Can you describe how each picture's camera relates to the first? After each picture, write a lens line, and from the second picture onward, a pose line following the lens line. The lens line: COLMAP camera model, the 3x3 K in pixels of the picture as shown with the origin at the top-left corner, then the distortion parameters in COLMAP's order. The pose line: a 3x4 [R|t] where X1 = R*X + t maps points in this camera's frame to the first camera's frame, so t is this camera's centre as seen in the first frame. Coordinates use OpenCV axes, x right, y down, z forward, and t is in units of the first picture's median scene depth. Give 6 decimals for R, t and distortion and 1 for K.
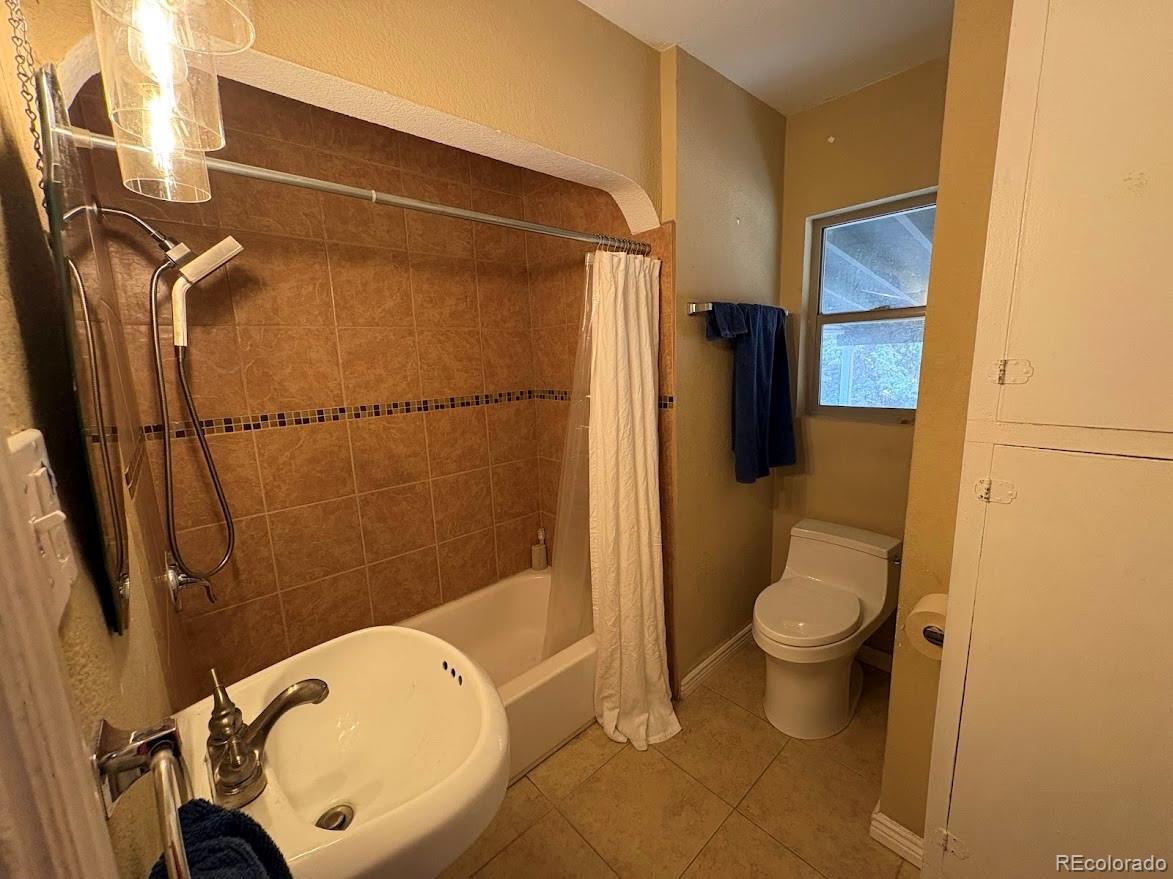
lens RADIAL K [[465.4, 0, 583.3], [0, 465.4, 436.8], [0, 0, 1]] dist [0.001111, 0.000535]
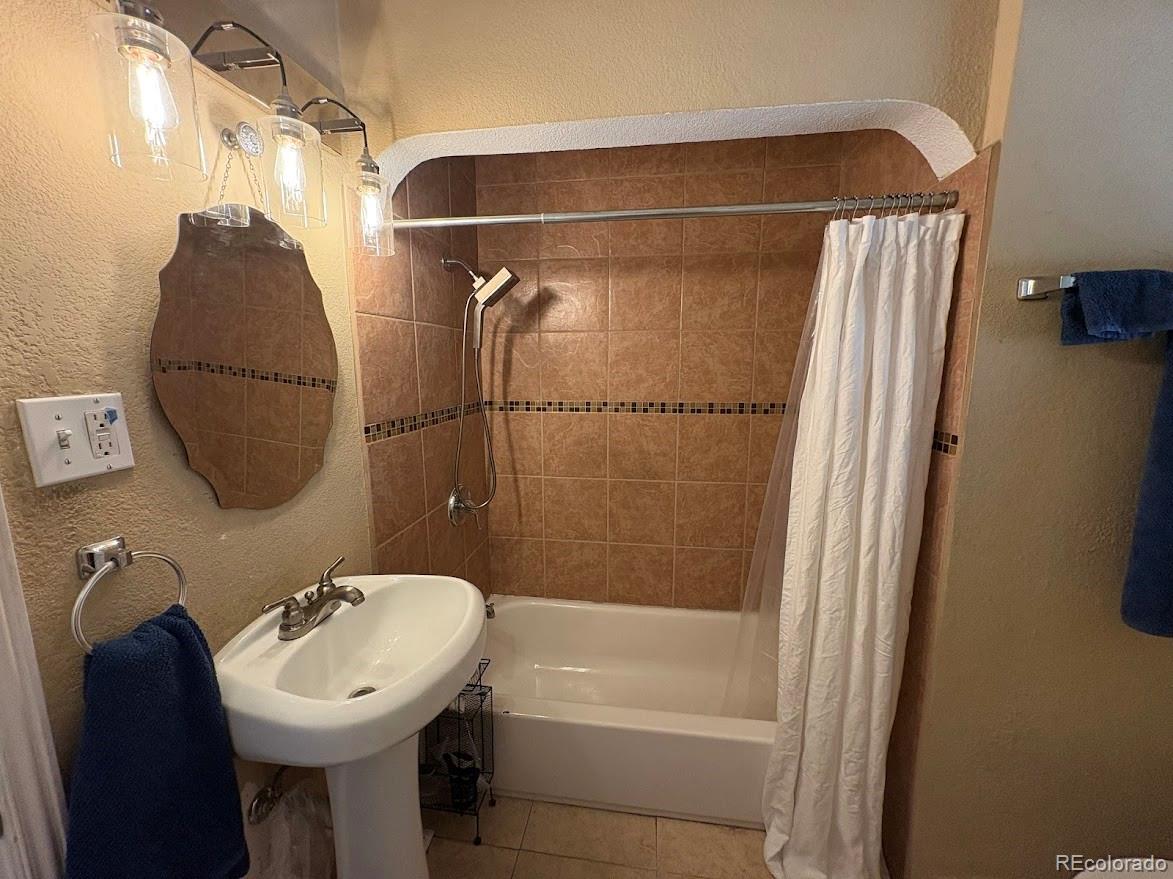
lens RADIAL K [[465.4, 0, 585.3], [0, 465.4, 437.7], [0, 0, 1]] dist [0.001111, 0.000535]
pose [[0.637367, 0.155243, -0.754760, 0.328133], [-0.151166, 0.985653, 0.075080, -0.053512], [0.755587, 0.066241, 0.651690, 0.218906]]
